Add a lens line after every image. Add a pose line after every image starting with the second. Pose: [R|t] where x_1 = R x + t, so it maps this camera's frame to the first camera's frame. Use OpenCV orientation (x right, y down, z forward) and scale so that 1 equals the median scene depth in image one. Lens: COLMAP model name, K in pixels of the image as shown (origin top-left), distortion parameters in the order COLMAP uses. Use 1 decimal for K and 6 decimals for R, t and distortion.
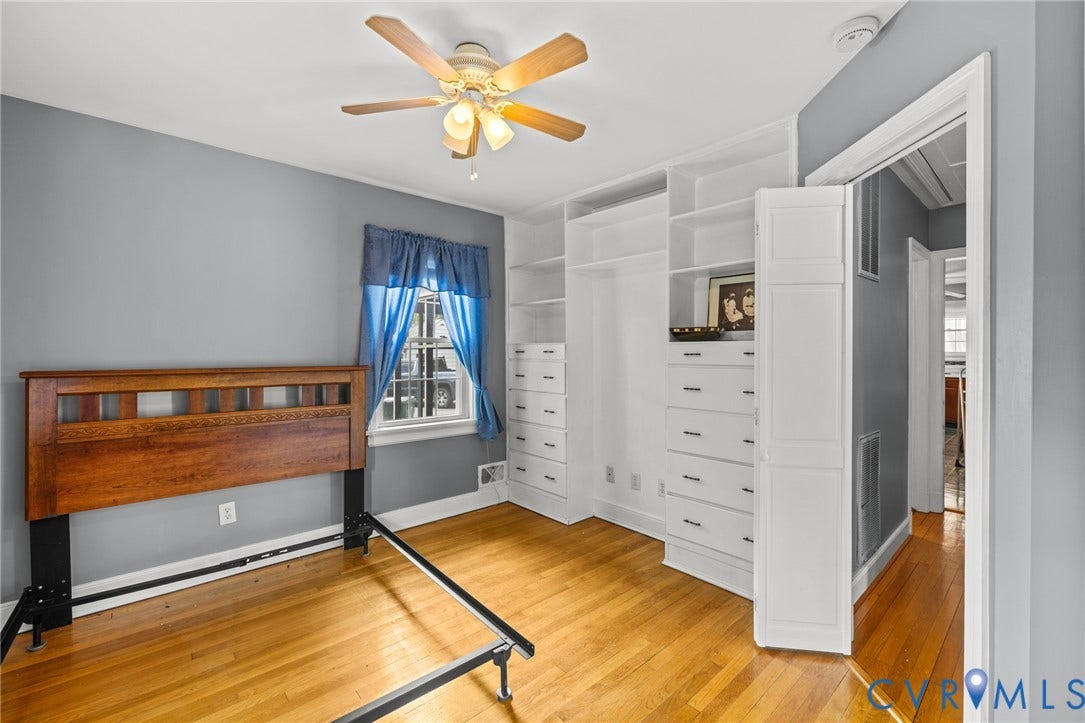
lens RADIAL K [[460.8, 0, 540.8], [0, 460.8, 354.4], [0, 0, 1]] dist [0.001405, -0.000170]
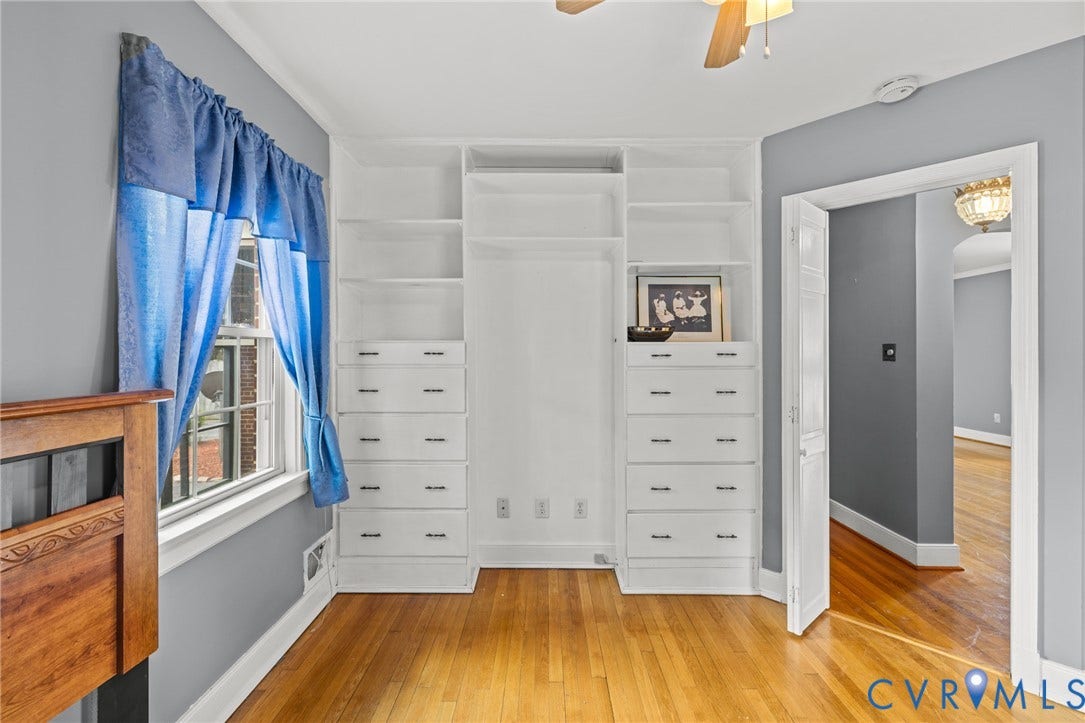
lens RADIAL K [[455.5, 0, 544.9], [0, 455.5, 352.7], [0, 0, 1]] dist [0.000123, 0.000039]
pose [[0.665681, -0.001697, 0.746235, -0.453944], [0.007902, 0.999957, -0.004775, -0.002850], [-0.746195, 0.009076, 0.665666, 0.496354]]
